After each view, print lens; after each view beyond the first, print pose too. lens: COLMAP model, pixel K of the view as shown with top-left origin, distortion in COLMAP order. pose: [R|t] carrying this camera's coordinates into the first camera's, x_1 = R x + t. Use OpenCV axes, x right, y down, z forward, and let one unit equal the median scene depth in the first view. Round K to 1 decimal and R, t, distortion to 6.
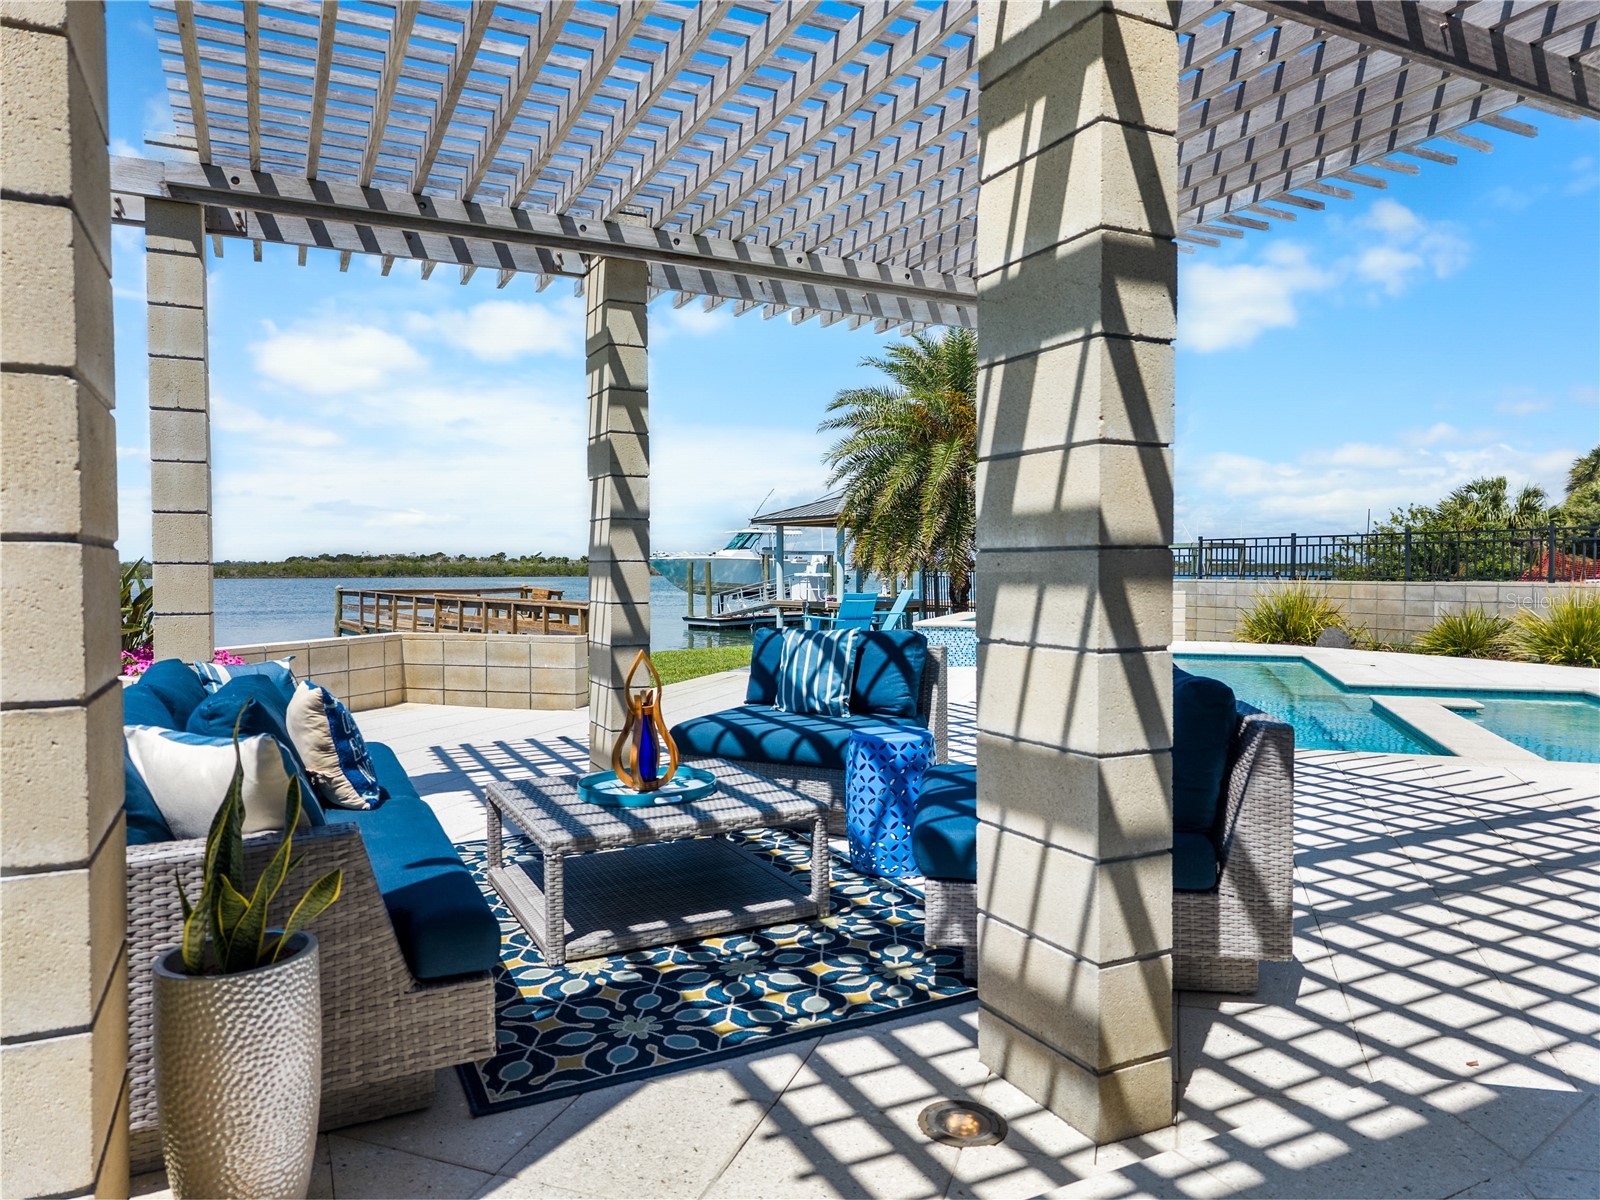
lens RADIAL K [[1067.3, 0, 796.2], [0, 1067.3, 609.6], [0, 0, 1]] dist [0.004301, -0.027256]
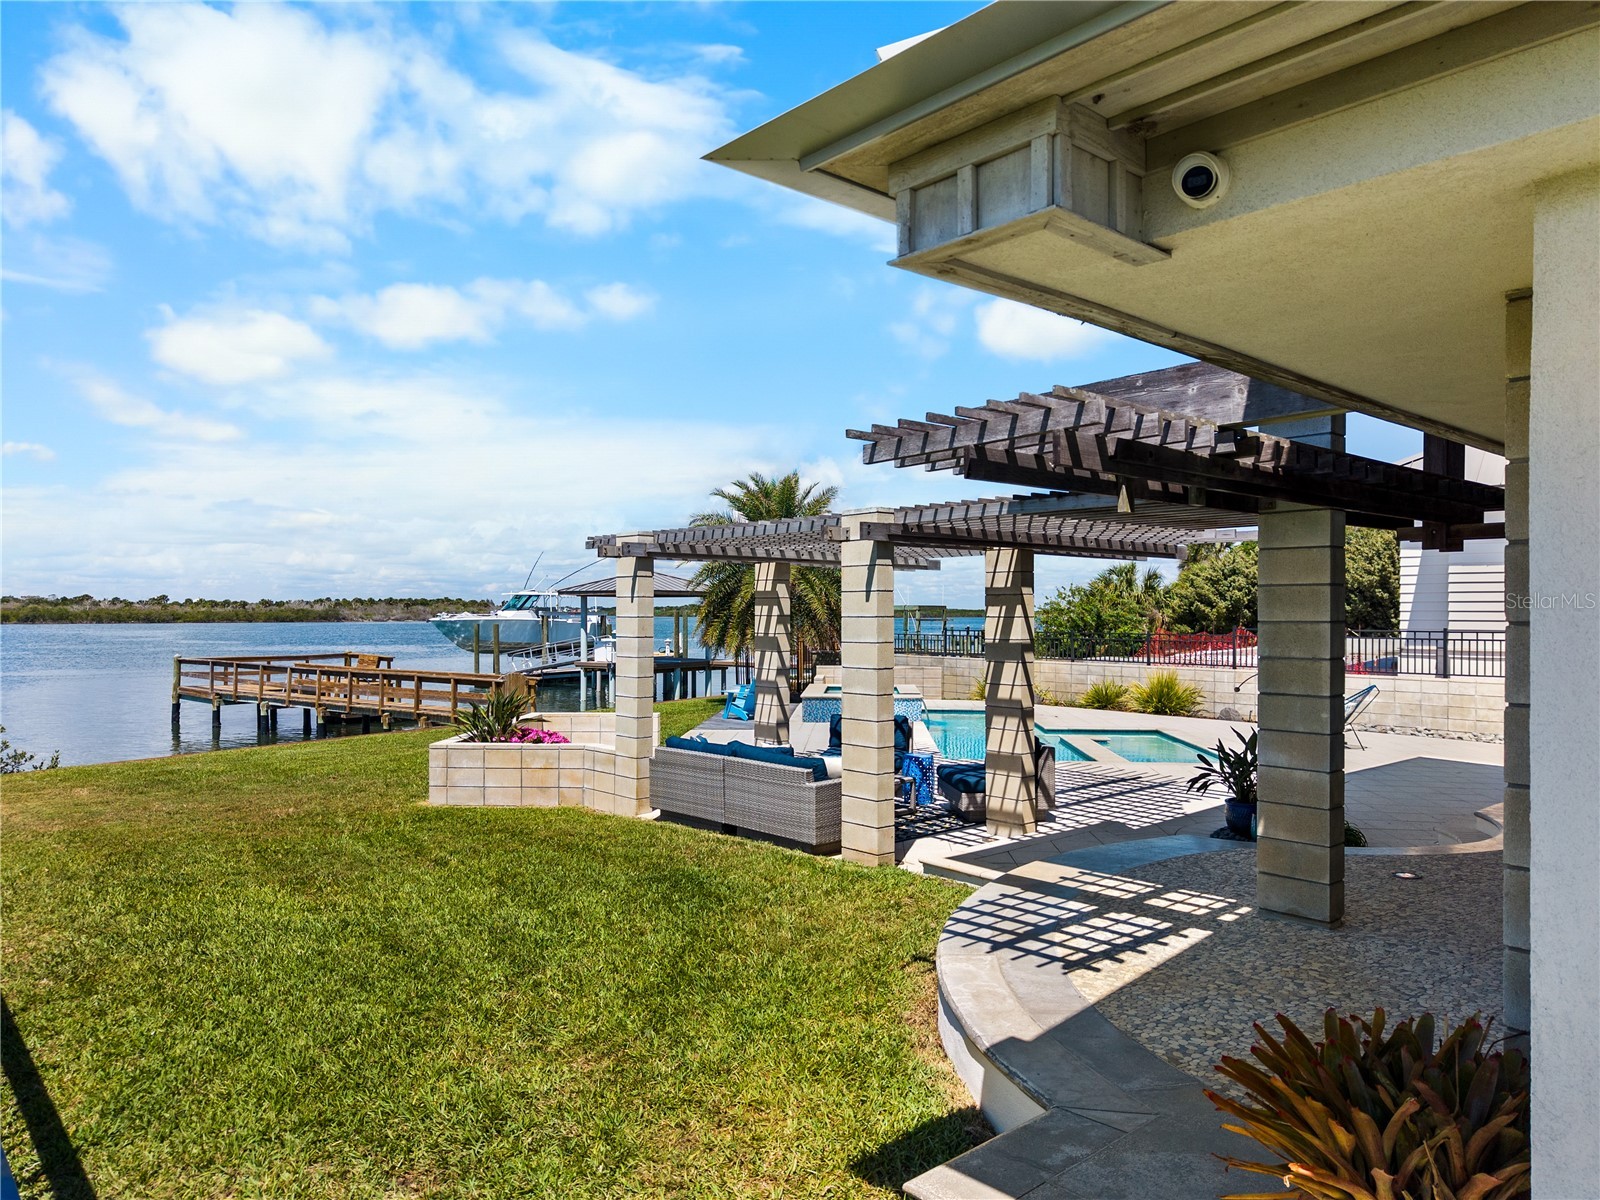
lens RADIAL K [[1076.6, 0, 800.0], [0, 1076.6, 600.0], [0, 0, 1]] dist [0.007954, 0.000431]
pose [[0.961585, 0.005797, 0.274446, -0.514062], [0.007629, 0.998826, -0.047827, -0.084661], [-0.274401, 0.048084, 0.960412, -0.866103]]
